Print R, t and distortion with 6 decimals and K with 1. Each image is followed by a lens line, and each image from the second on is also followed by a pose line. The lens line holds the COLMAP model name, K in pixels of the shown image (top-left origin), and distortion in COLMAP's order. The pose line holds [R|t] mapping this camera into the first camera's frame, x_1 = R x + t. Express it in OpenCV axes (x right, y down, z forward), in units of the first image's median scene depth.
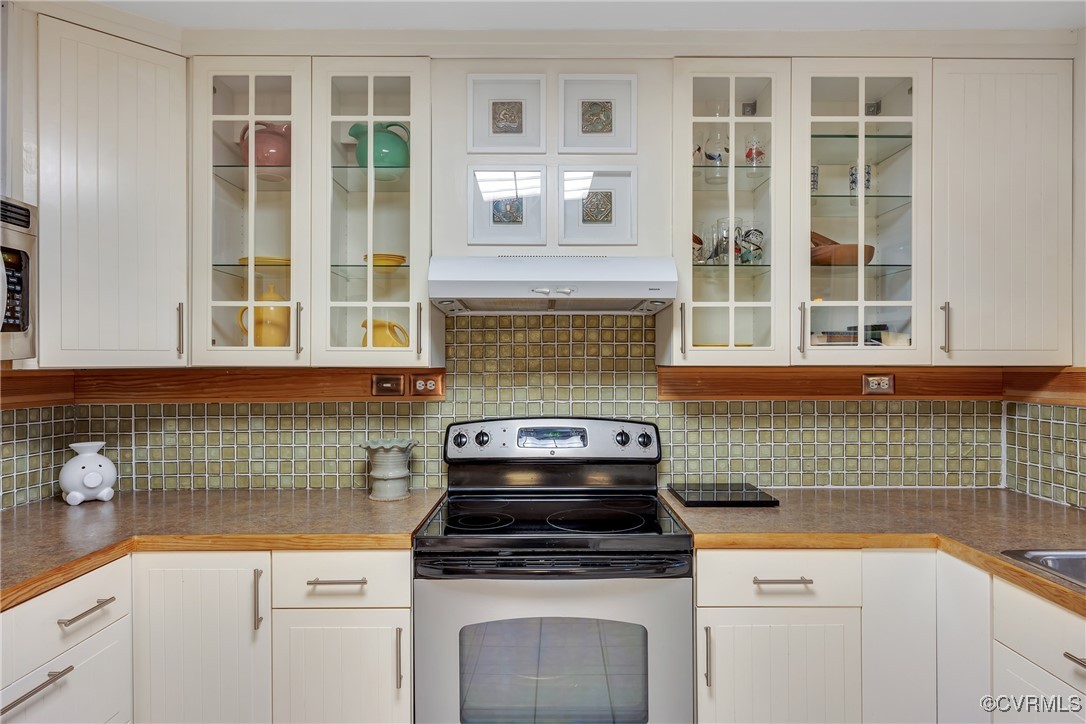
lens RADIAL K [[646.4, 0, 547.8], [0, 646.4, 362.8], [0, 0, 1]] dist [-0.002323, -0.001266]
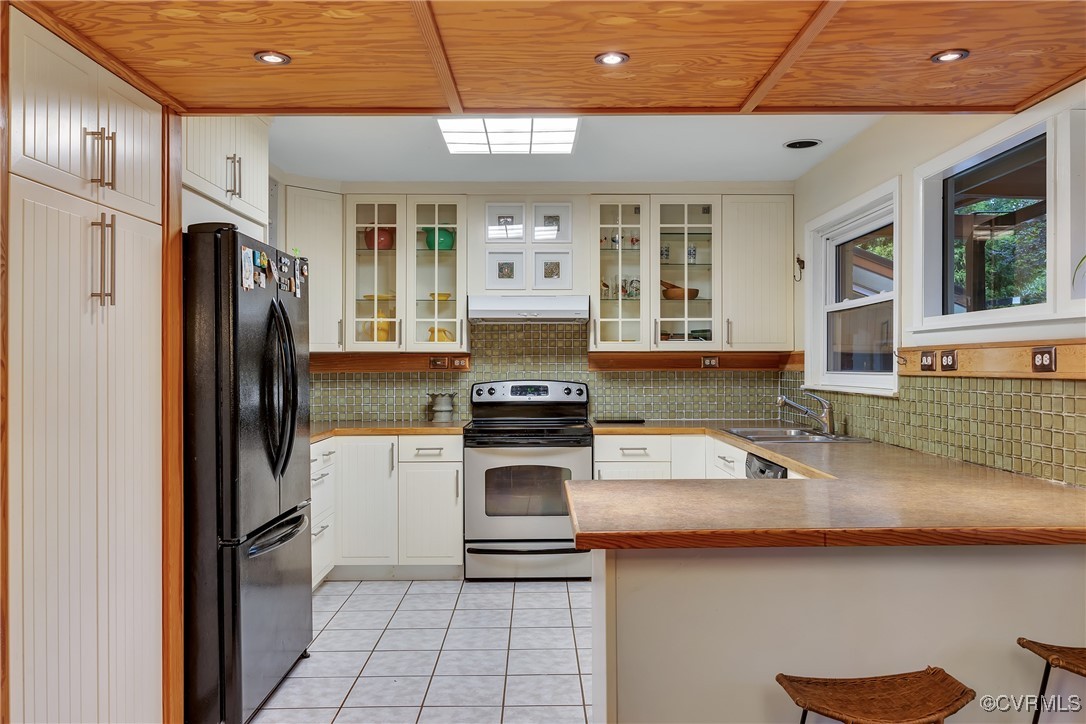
lens RADIAL K [[804.1, 0, 539.7], [0, 804.1, 364.5], [0, 0, 1]] dist [0.000460, 0.000140]
pose [[0.999997, -0.000591, -0.002397, 0.045650], [0.000593, 1.000000, 0.000681, 0.043086], [0.002396, -0.000682, 0.999997, -1.426673]]
